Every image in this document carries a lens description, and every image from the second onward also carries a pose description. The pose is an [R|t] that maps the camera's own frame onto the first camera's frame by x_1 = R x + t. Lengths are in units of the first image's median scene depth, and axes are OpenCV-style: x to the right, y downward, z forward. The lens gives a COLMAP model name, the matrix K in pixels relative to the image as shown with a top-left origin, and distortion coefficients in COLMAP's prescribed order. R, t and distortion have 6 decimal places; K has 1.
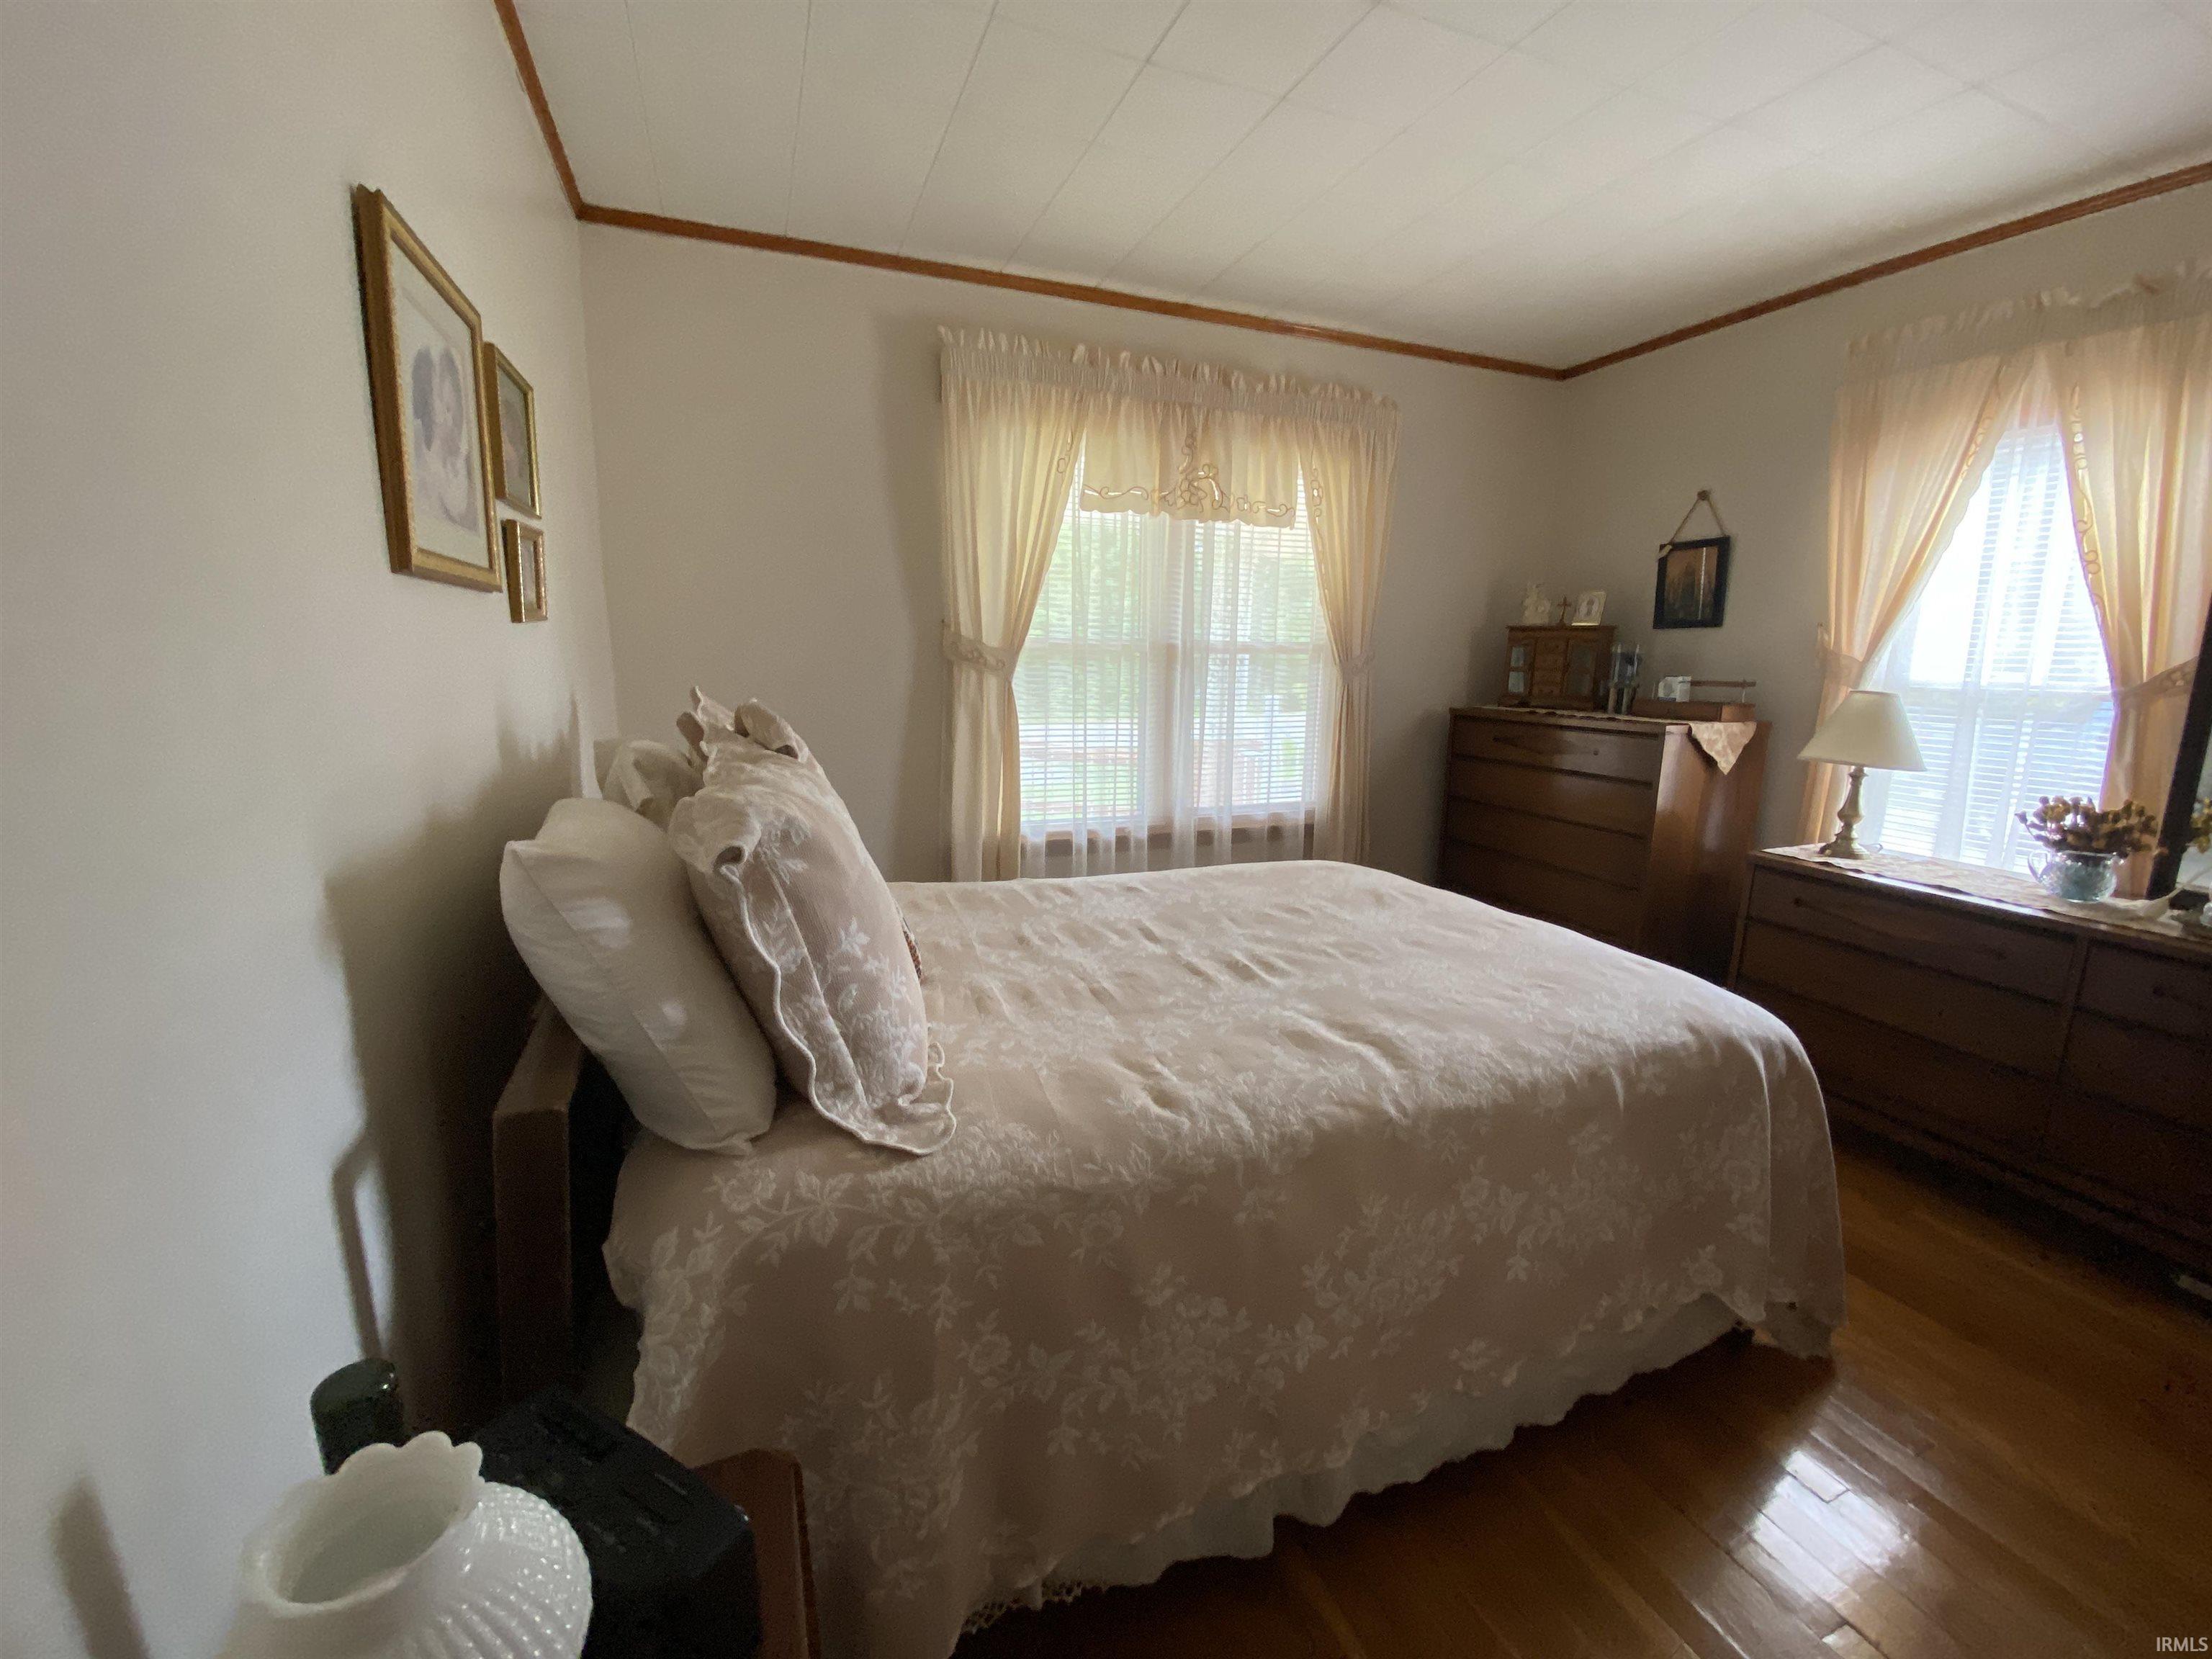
lens RADIAL K [[896.7, 0, 1106.6], [0, 896.7, 795.2], [0, 0, 1]] dist [0.000279, -0.000130]
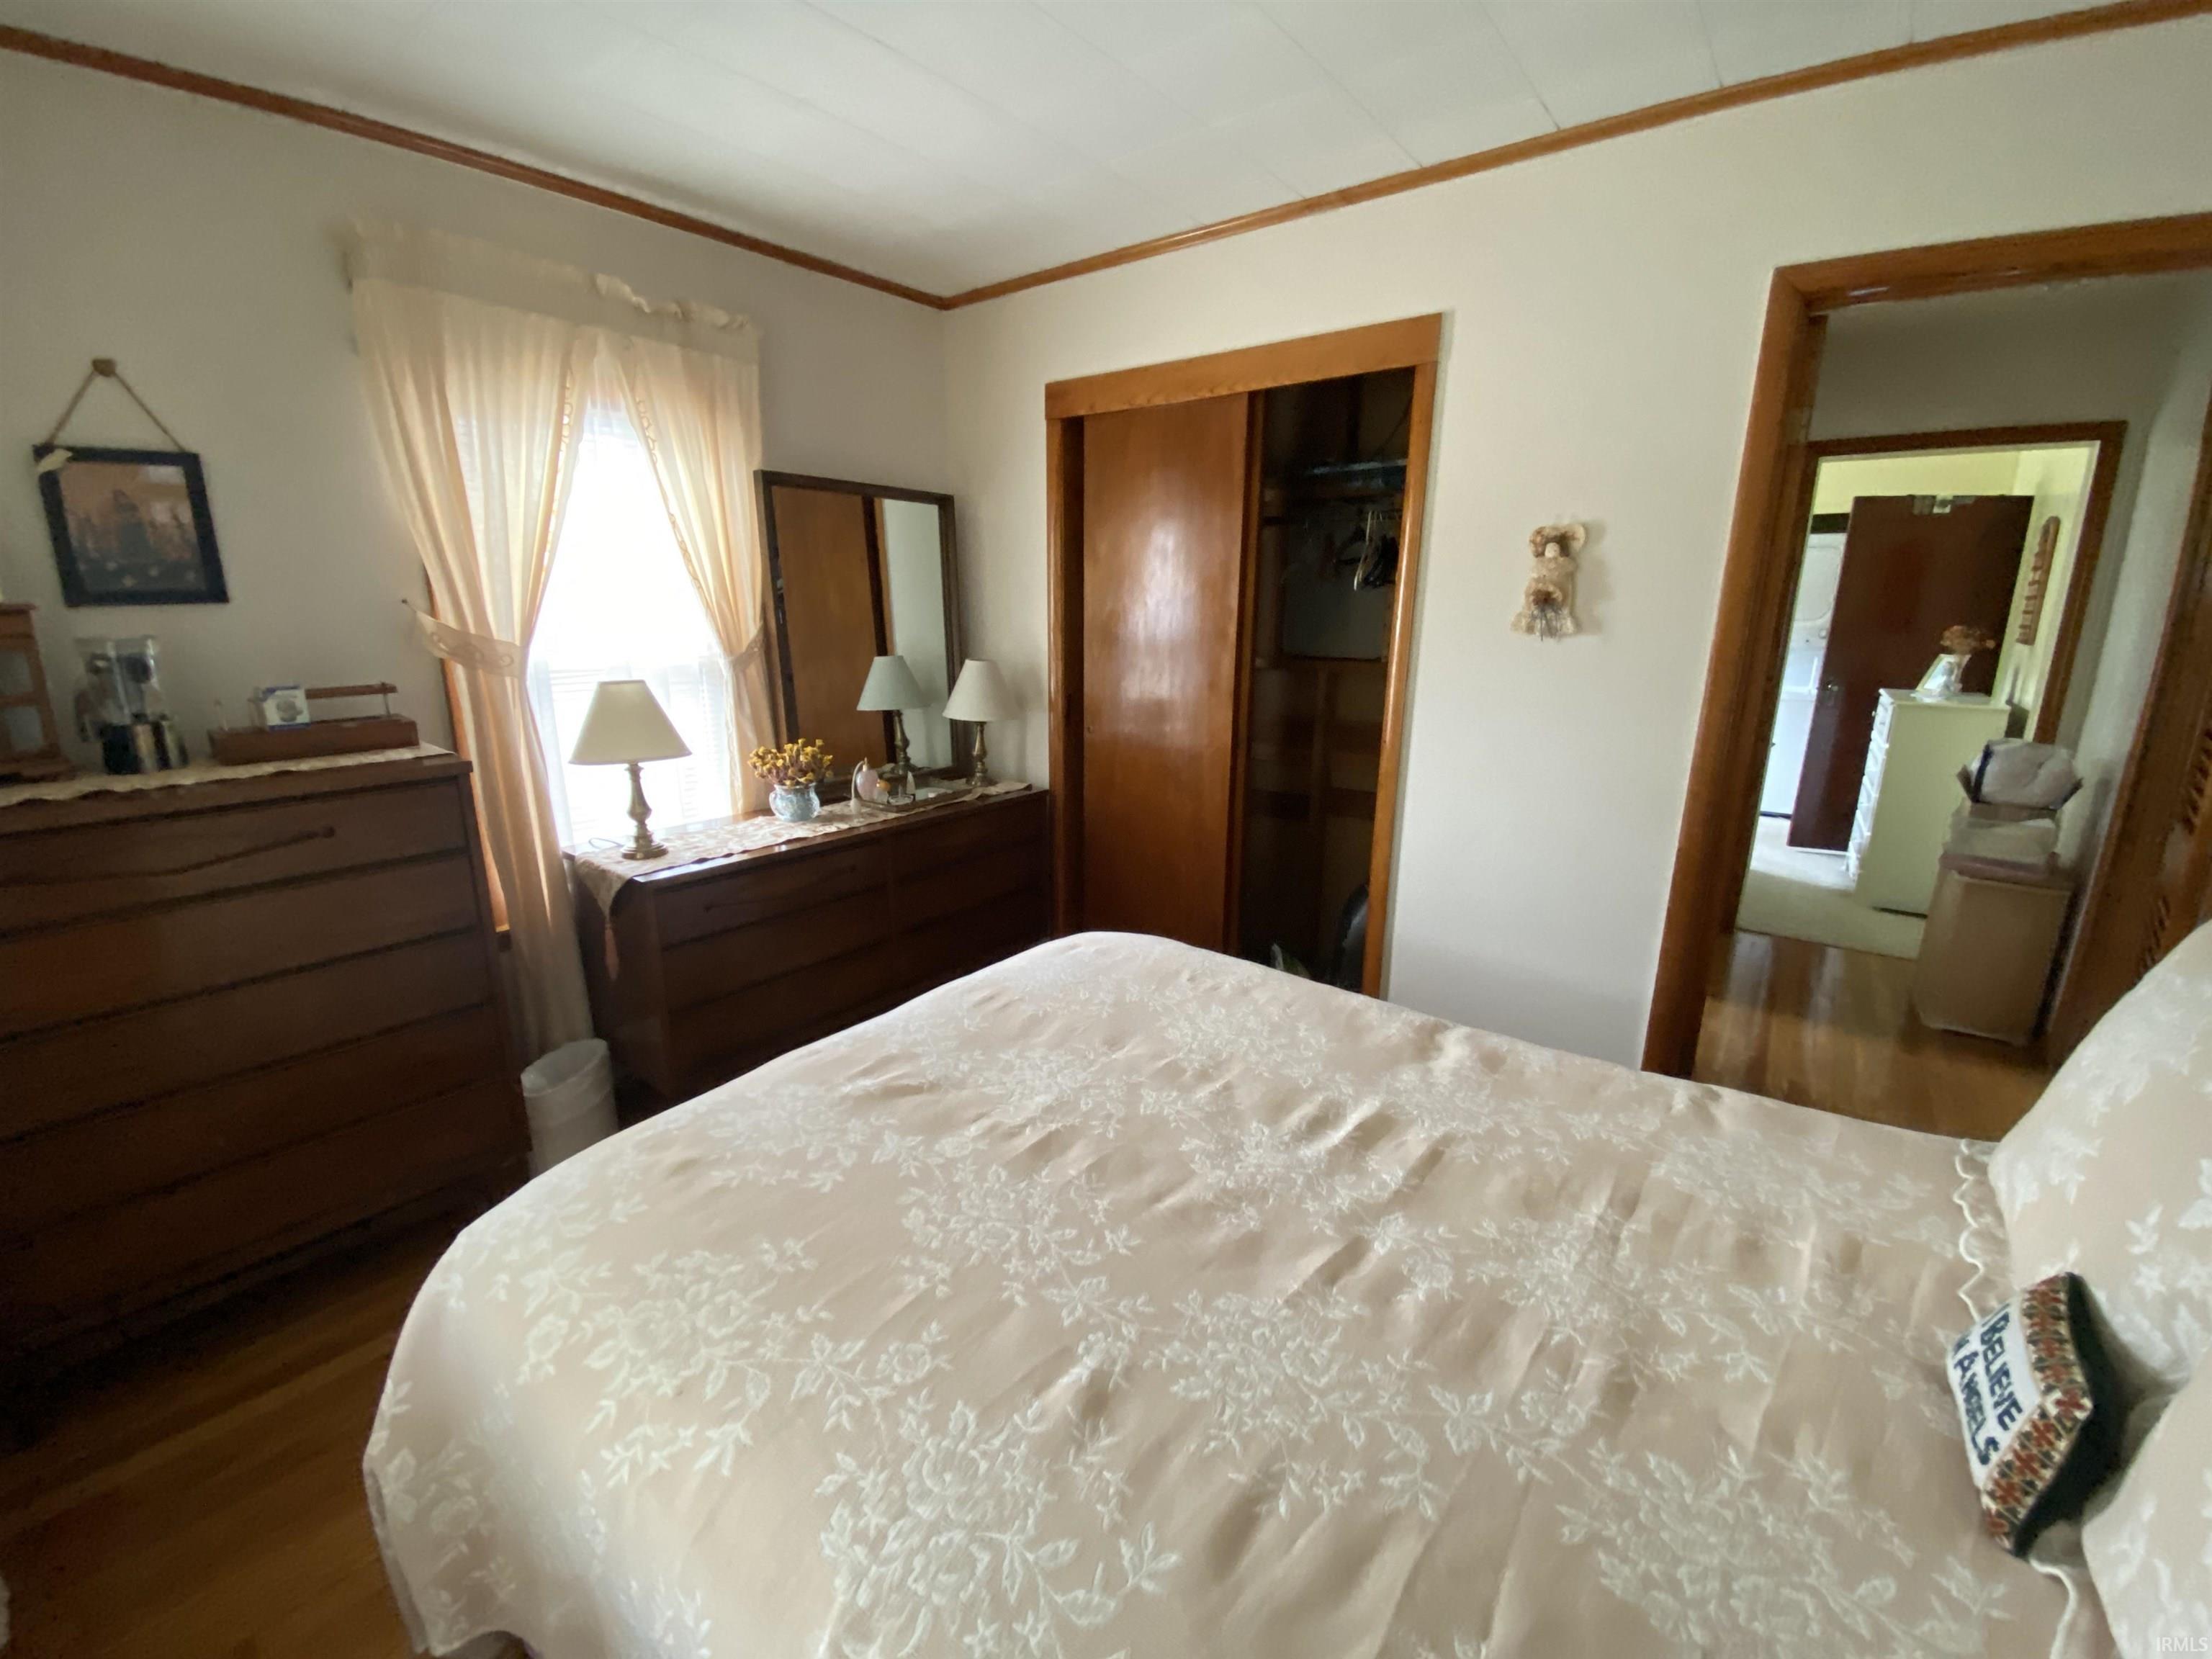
lens RADIAL K [[911.2, 0, 1106.0], [0, 911.2, 829.5], [0, 0, 1]] dist [0.000789, -0.017542]
pose [[-0.500226, -0.224947, 0.836166, -0.264611], [0.130515, 0.935046, 0.329627, -0.265004], [-0.856002, 0.274020, -0.438375, 1.273257]]
